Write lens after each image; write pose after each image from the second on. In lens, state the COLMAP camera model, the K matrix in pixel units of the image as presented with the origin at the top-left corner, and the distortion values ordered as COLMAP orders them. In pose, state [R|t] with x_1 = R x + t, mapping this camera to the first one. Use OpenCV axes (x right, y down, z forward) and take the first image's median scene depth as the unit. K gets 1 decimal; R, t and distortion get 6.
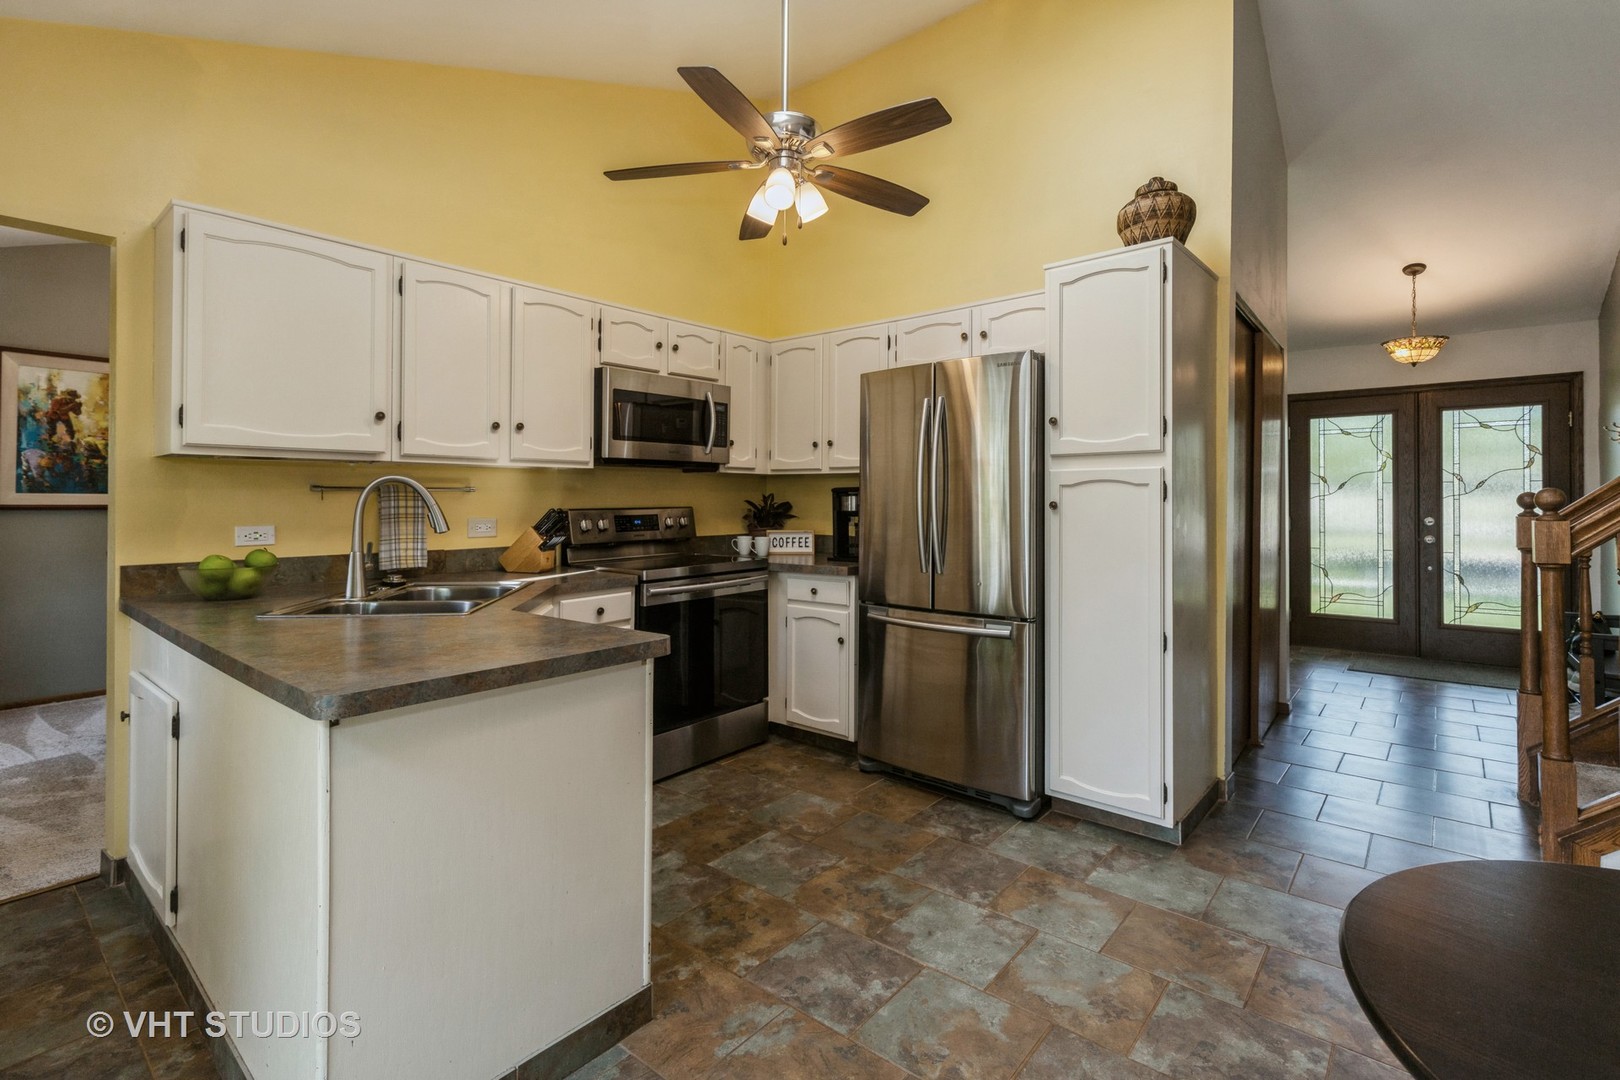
lens RADIAL K [[735.2, 0, 825.8], [0, 735.2, 499.5], [0, 0, 1]] dist [-0.000953, -0.000002]
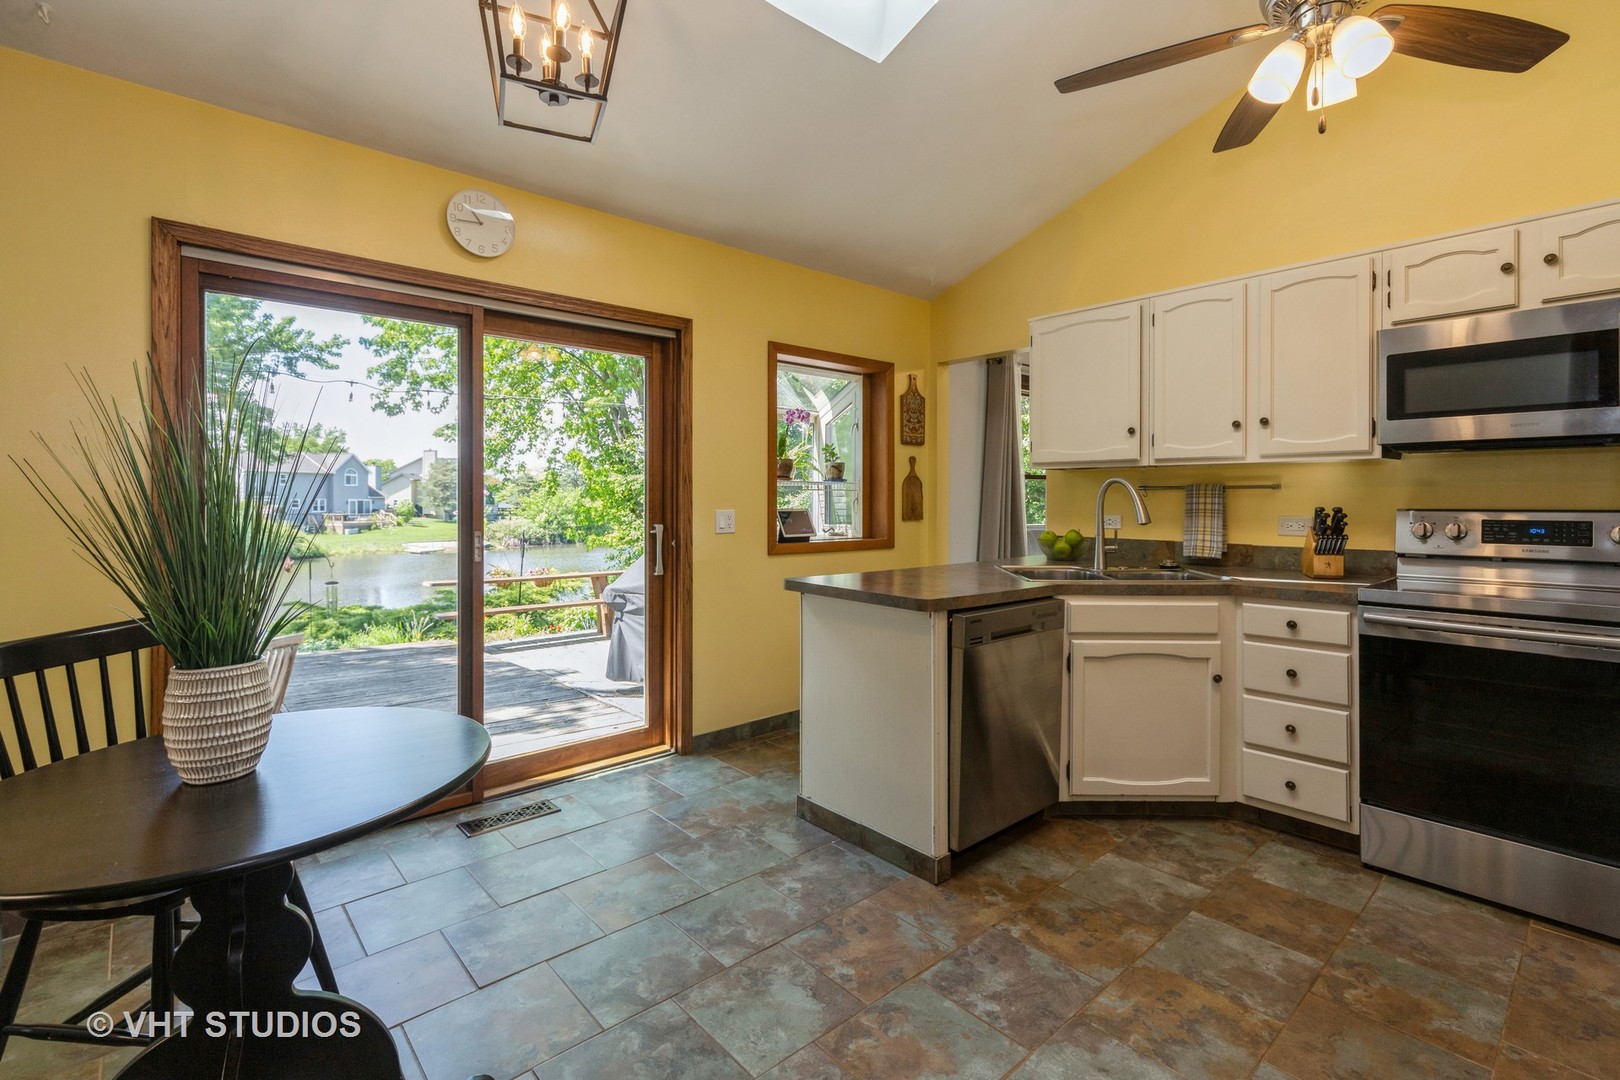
lens RADIAL K [[750.5, 0, 815.3], [0, 750.5, 498.4], [0, 0, 1]] dist [0.013275, -0.000278]
pose [[-0.153240, 0.000828, -0.988189, 0.813800], [-0.000524, 0.999999, 0.000919, 0.002332], [0.988189, 0.000659, -0.153240, 0.704051]]
